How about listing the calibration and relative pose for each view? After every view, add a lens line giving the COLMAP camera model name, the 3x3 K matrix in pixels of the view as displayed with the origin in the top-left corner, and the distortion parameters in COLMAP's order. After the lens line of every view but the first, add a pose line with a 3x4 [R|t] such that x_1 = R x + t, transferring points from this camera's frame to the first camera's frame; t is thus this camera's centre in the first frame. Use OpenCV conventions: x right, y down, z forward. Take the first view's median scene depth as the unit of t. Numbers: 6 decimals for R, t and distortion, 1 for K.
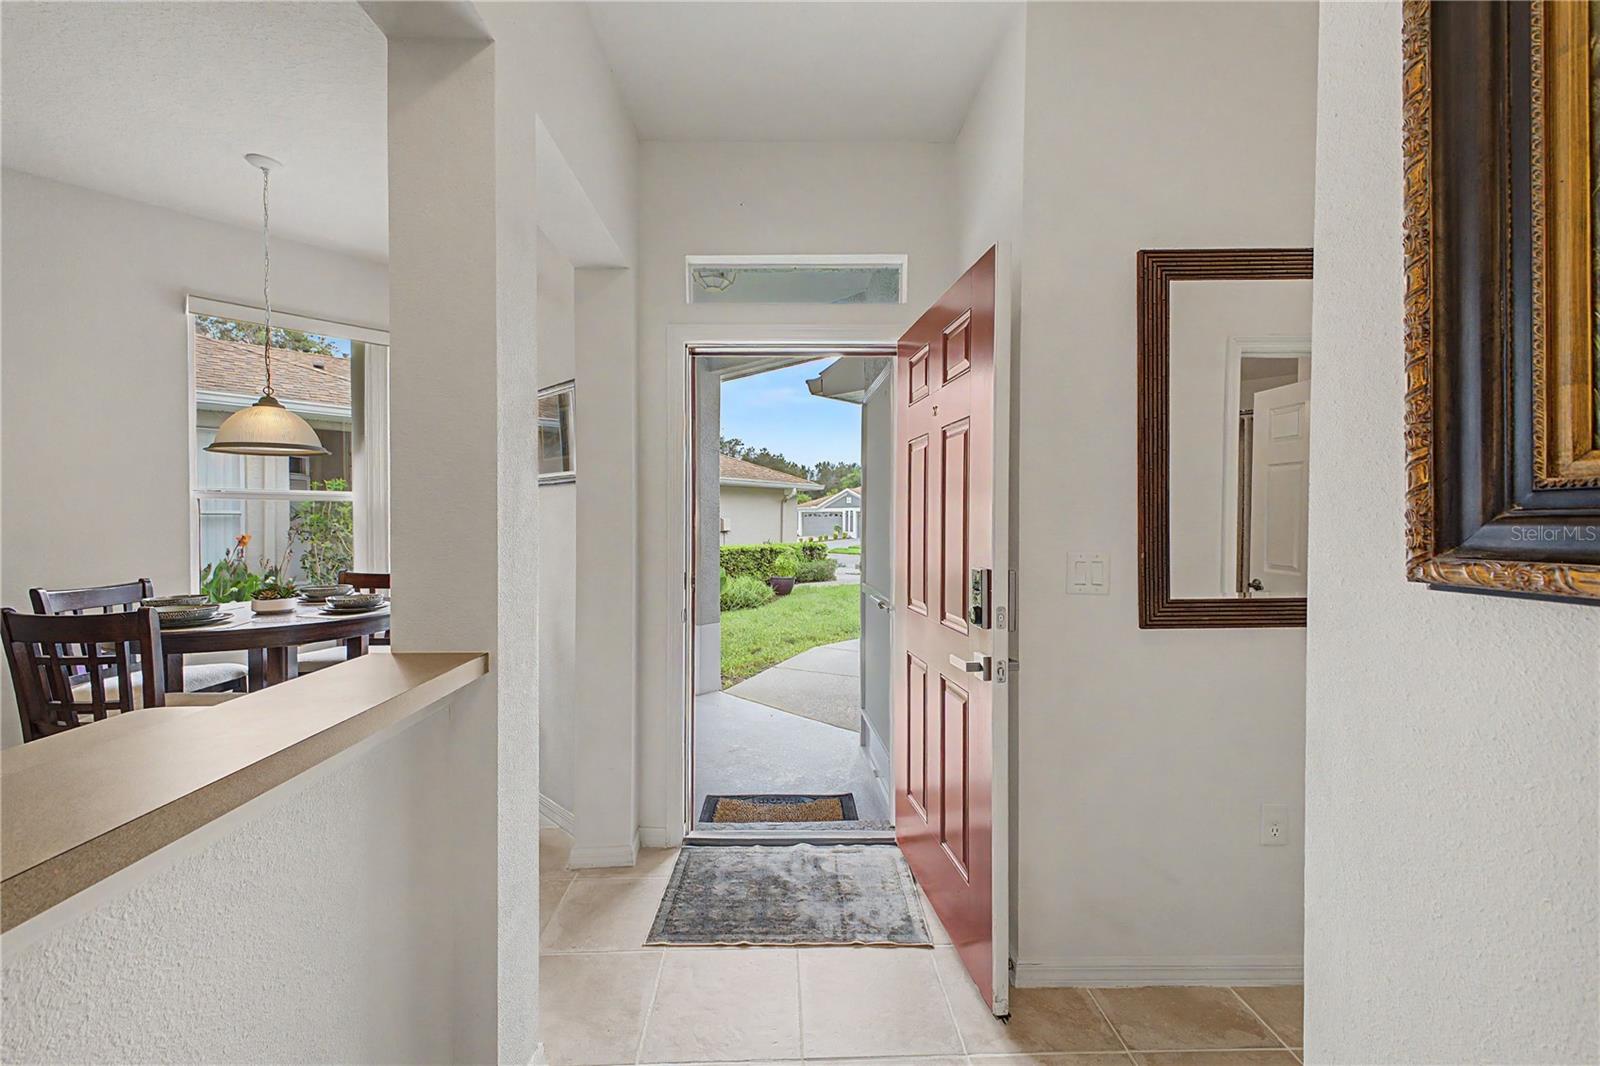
lens RADIAL K [[634.9, 0, 795.6], [0, 634.9, 513.0], [0, 0, 1]] dist [0.002016, 0.000117]
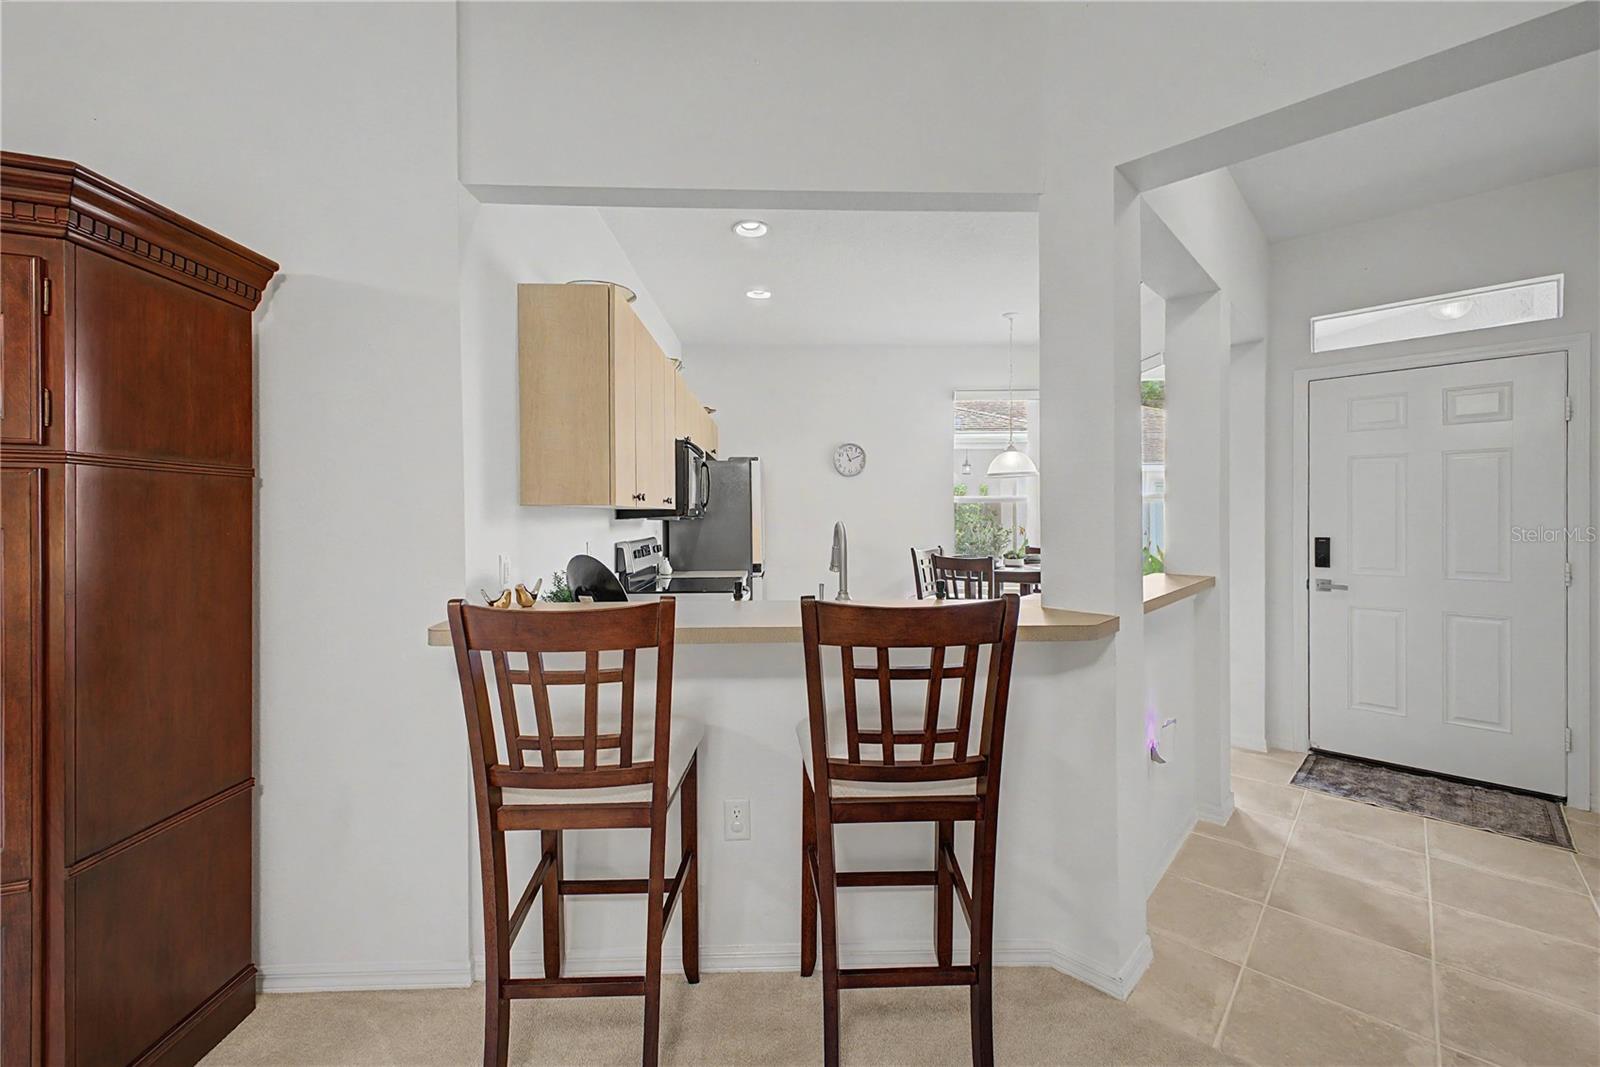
lens RADIAL K [[634.9, 0, 795.6], [0, 634.9, 513.5], [0, 0, 1]] dist [0.002016, 0.000117]
pose [[0.701196, 0.002359, -0.712964, 0.021563], [0.004541, 0.999959, 0.007774, -0.007573], [0.712954, -0.008689, 0.701157, -0.743228]]
